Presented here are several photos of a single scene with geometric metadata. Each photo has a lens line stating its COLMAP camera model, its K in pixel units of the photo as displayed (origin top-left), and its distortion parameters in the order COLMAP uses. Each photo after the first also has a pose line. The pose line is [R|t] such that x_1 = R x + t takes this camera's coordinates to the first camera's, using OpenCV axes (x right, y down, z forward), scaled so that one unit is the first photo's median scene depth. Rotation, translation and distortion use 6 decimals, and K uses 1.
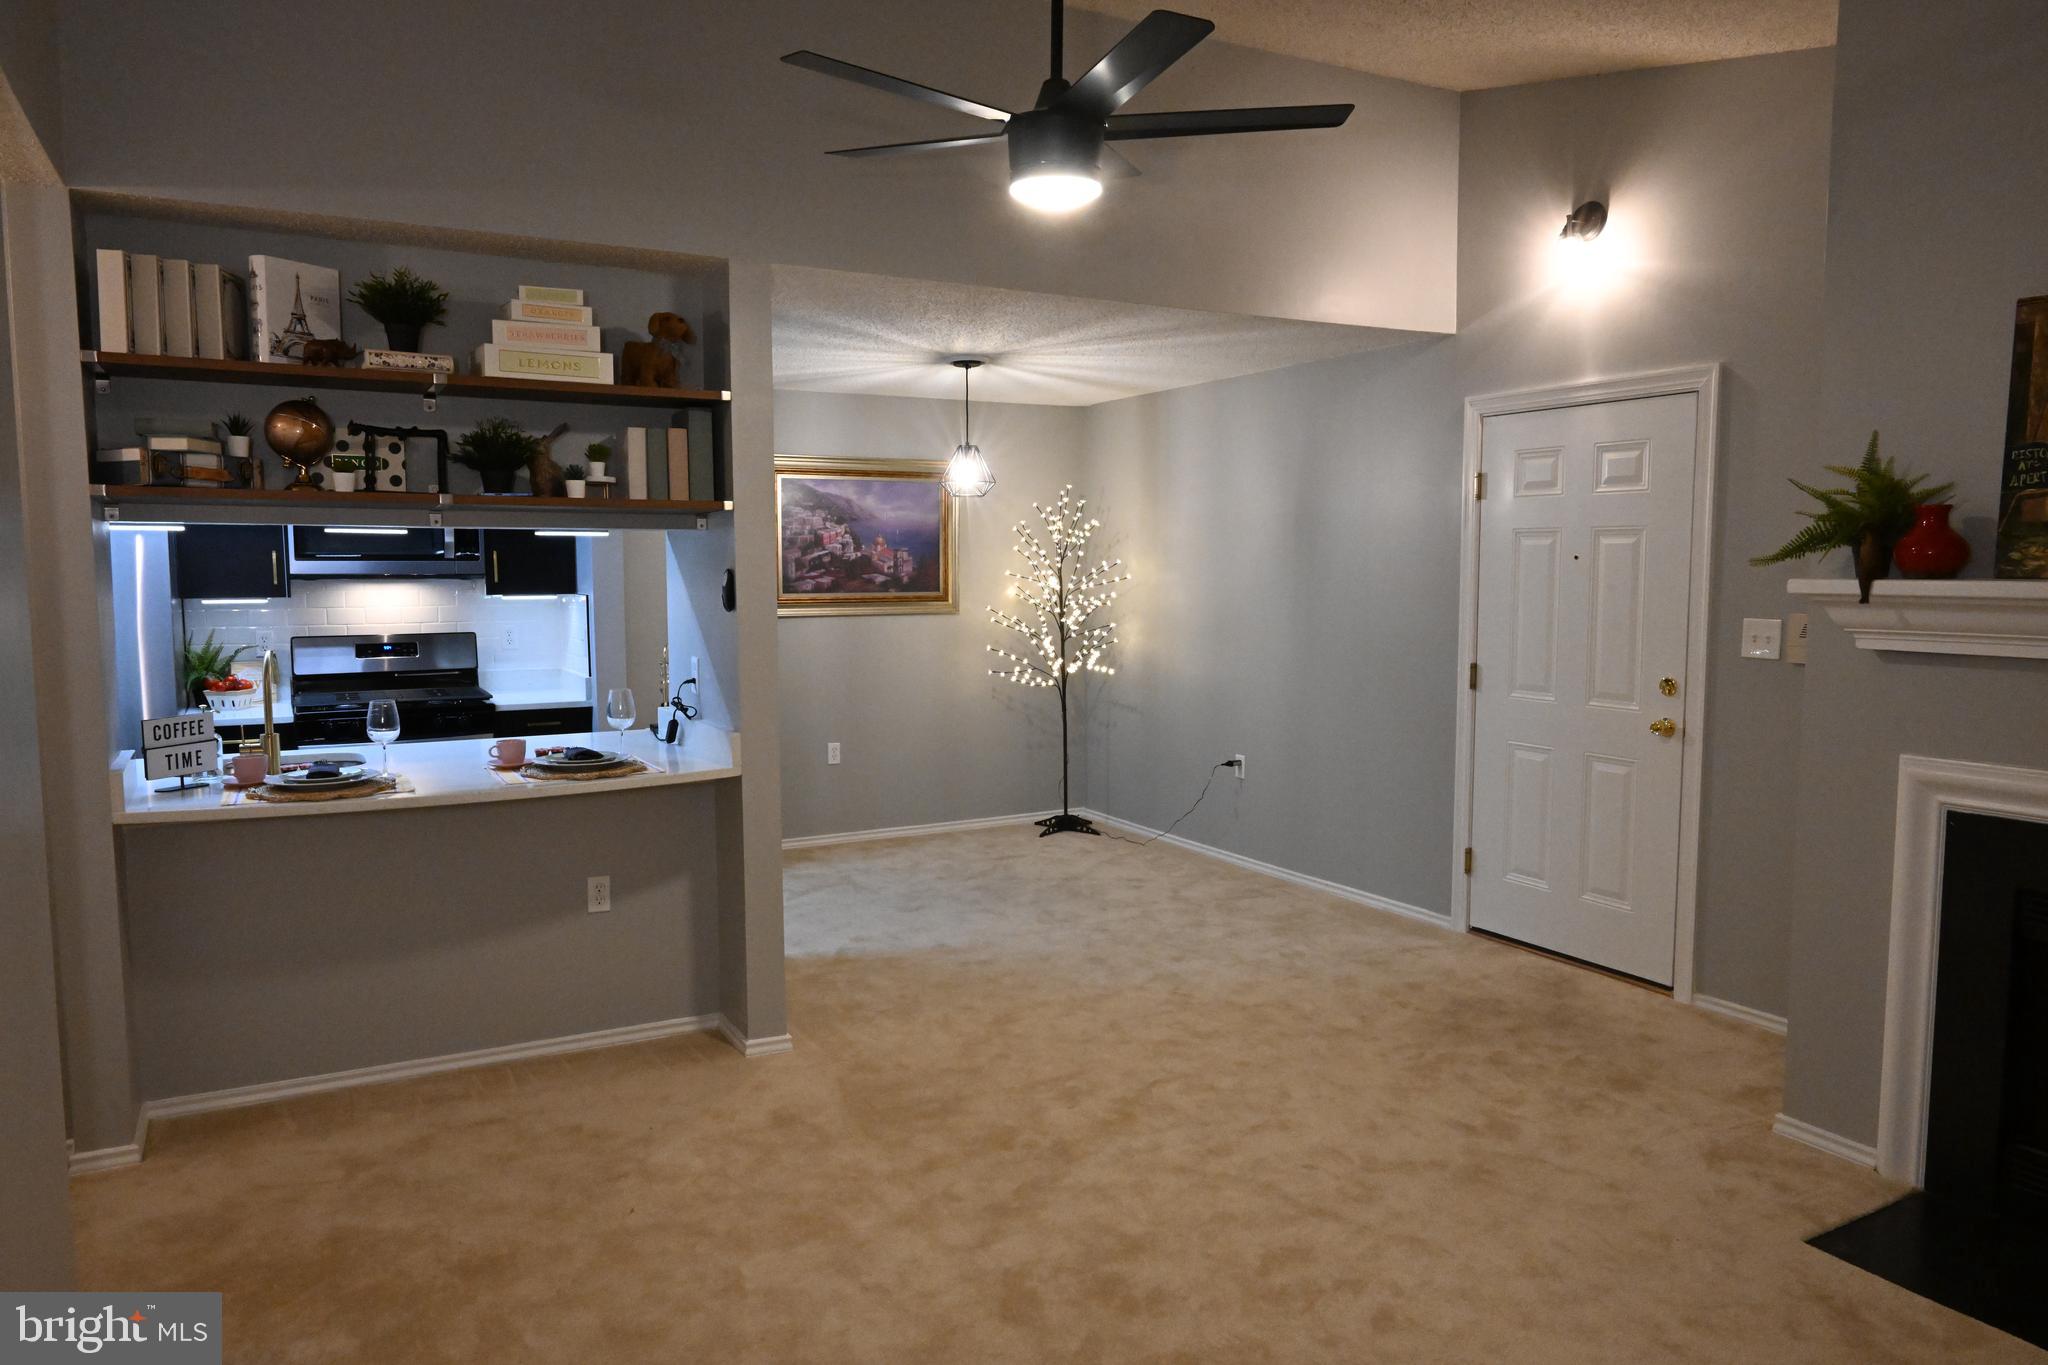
lens RADIAL K [[1355.6, 0, 1026.3], [0, 1355.6, 688.7], [0, 0, 1]] dist [-0.001448, -0.000356]
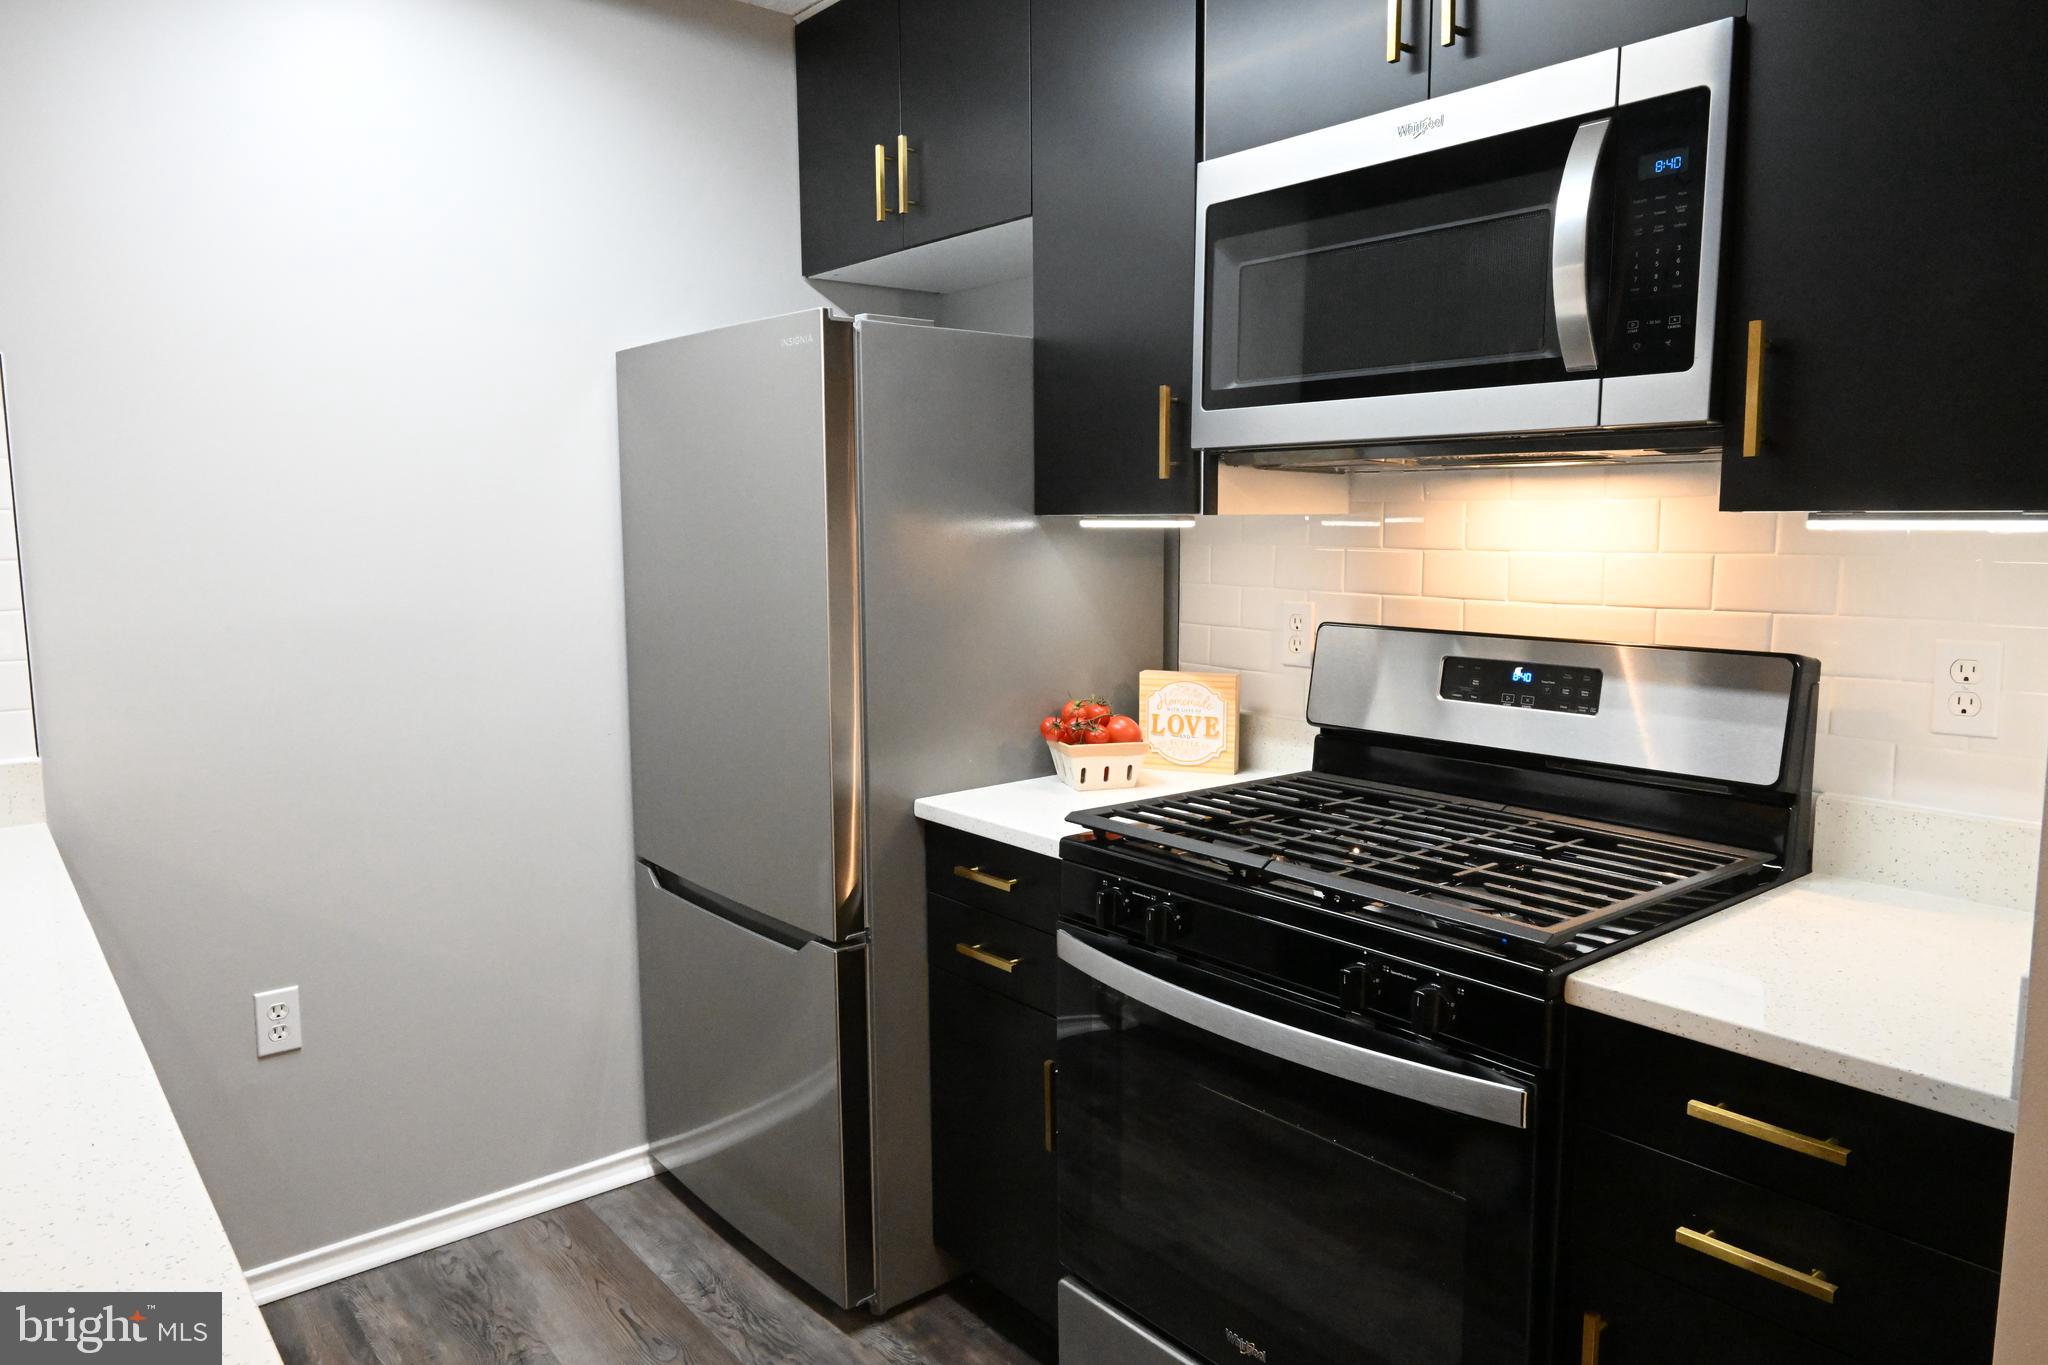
lens RADIAL K [[1353.8, 0, 1029.3], [0, 1353.8, 685.4], [0, 0, 1]] dist [-0.004855, 0.002176]
pose [[0.186048, 0.123081, -0.974801, -0.210269], [-0.087557, 0.990253, 0.108321, -0.062671], [0.978632, 0.065197, 0.195011, 0.972868]]
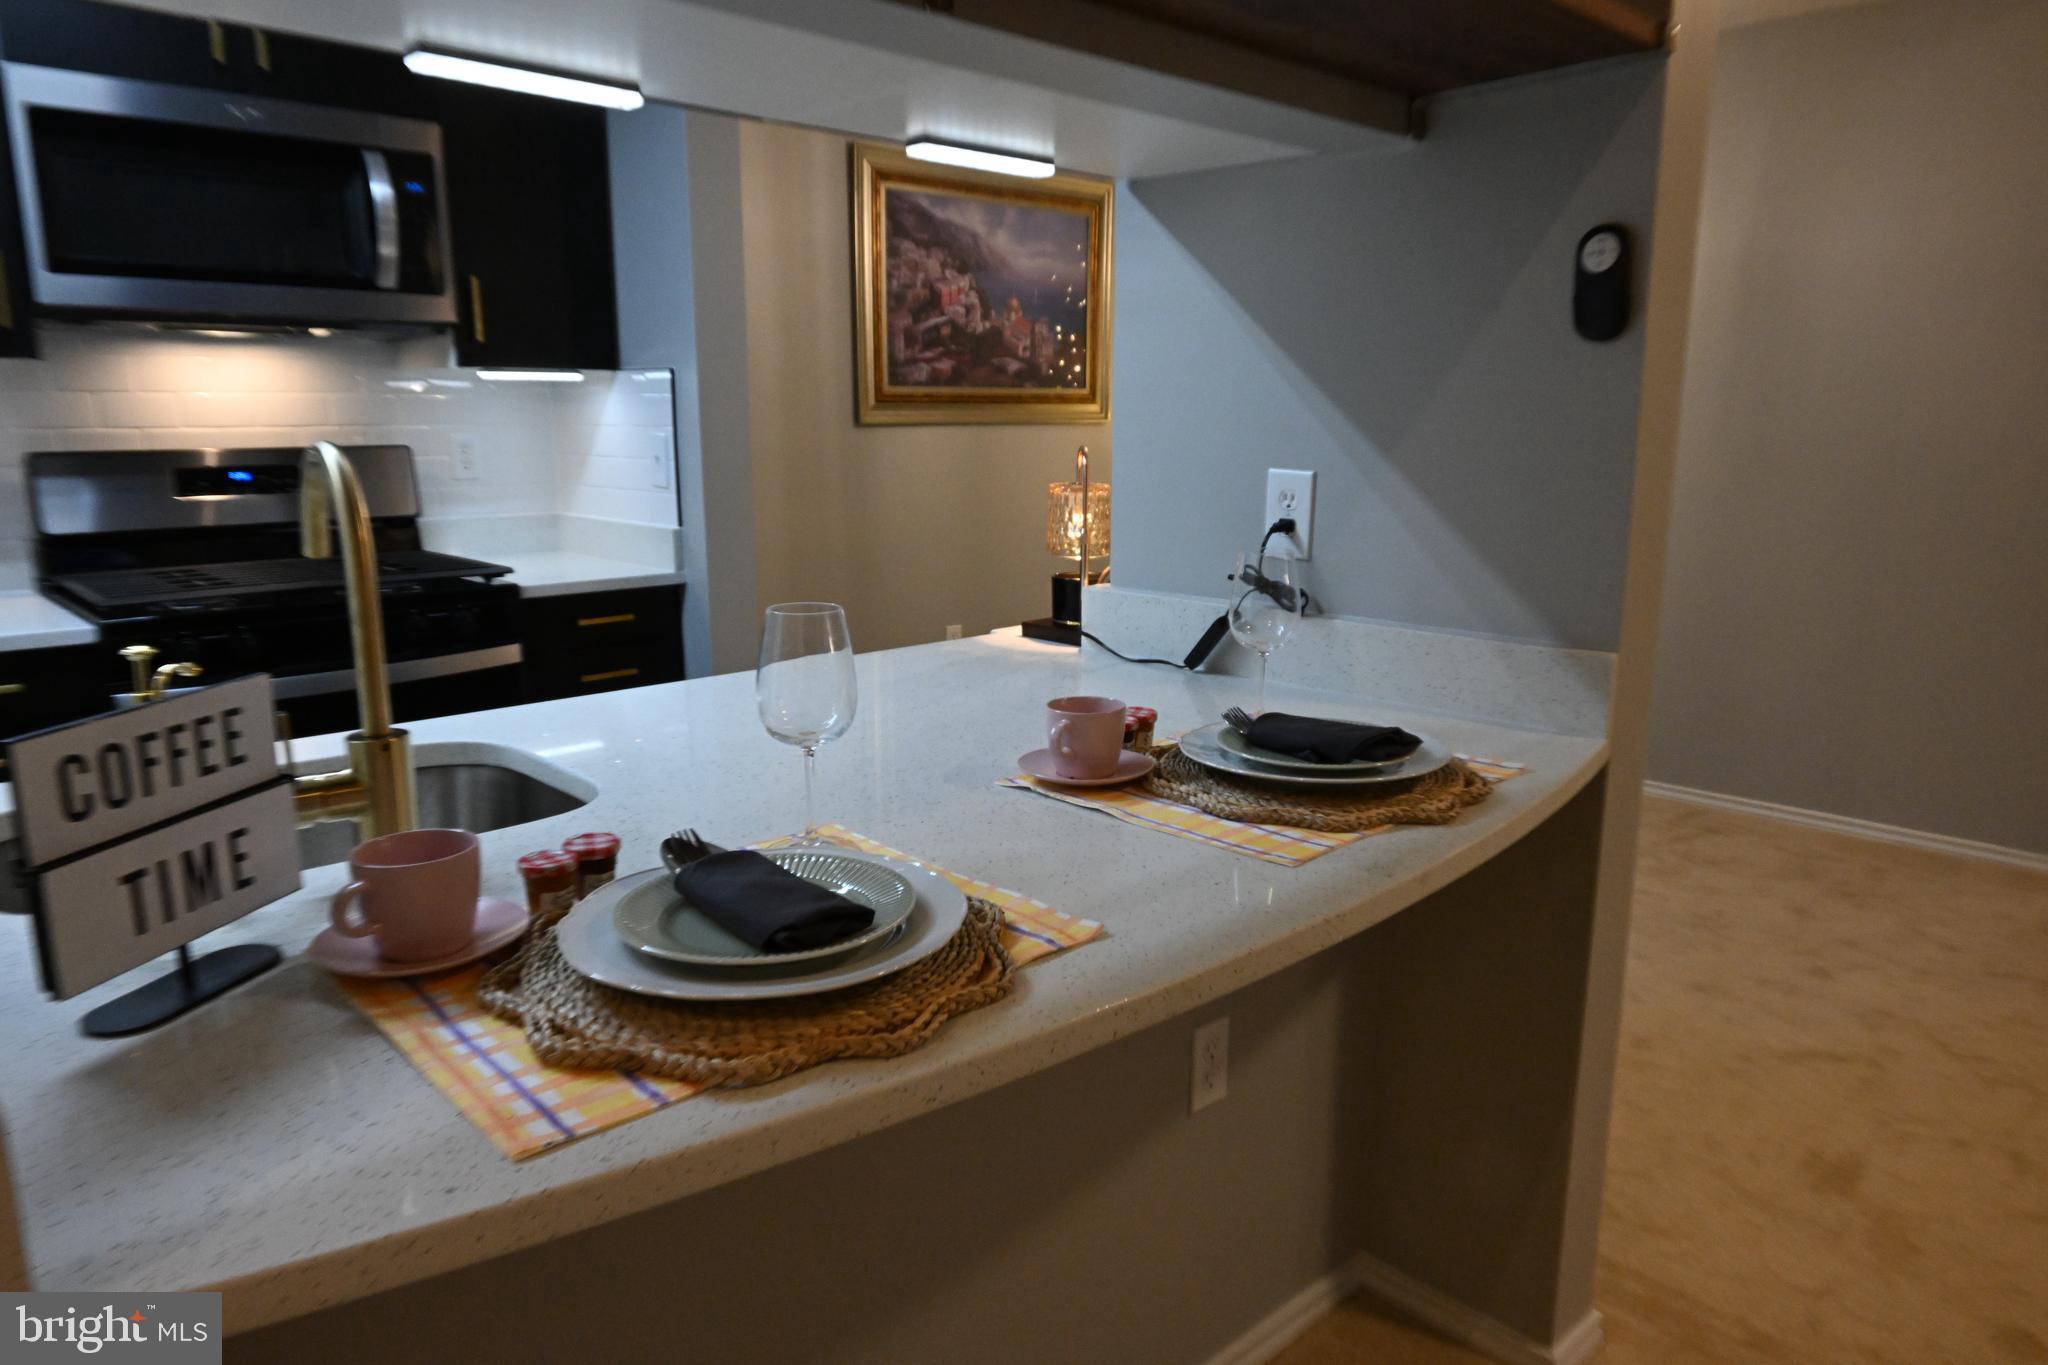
lens RADIAL K [[1346.7, 0, 1034.3], [0, 1346.7, 690.6], [0, 0, 1]] dist [-0.006966, -0.001930]
pose [[0.965862, -0.049912, 0.254204, -0.379768], [0.020541, 0.992930, 0.116914, -0.004654], [-0.258242, -0.107701, 0.960058, 0.529758]]
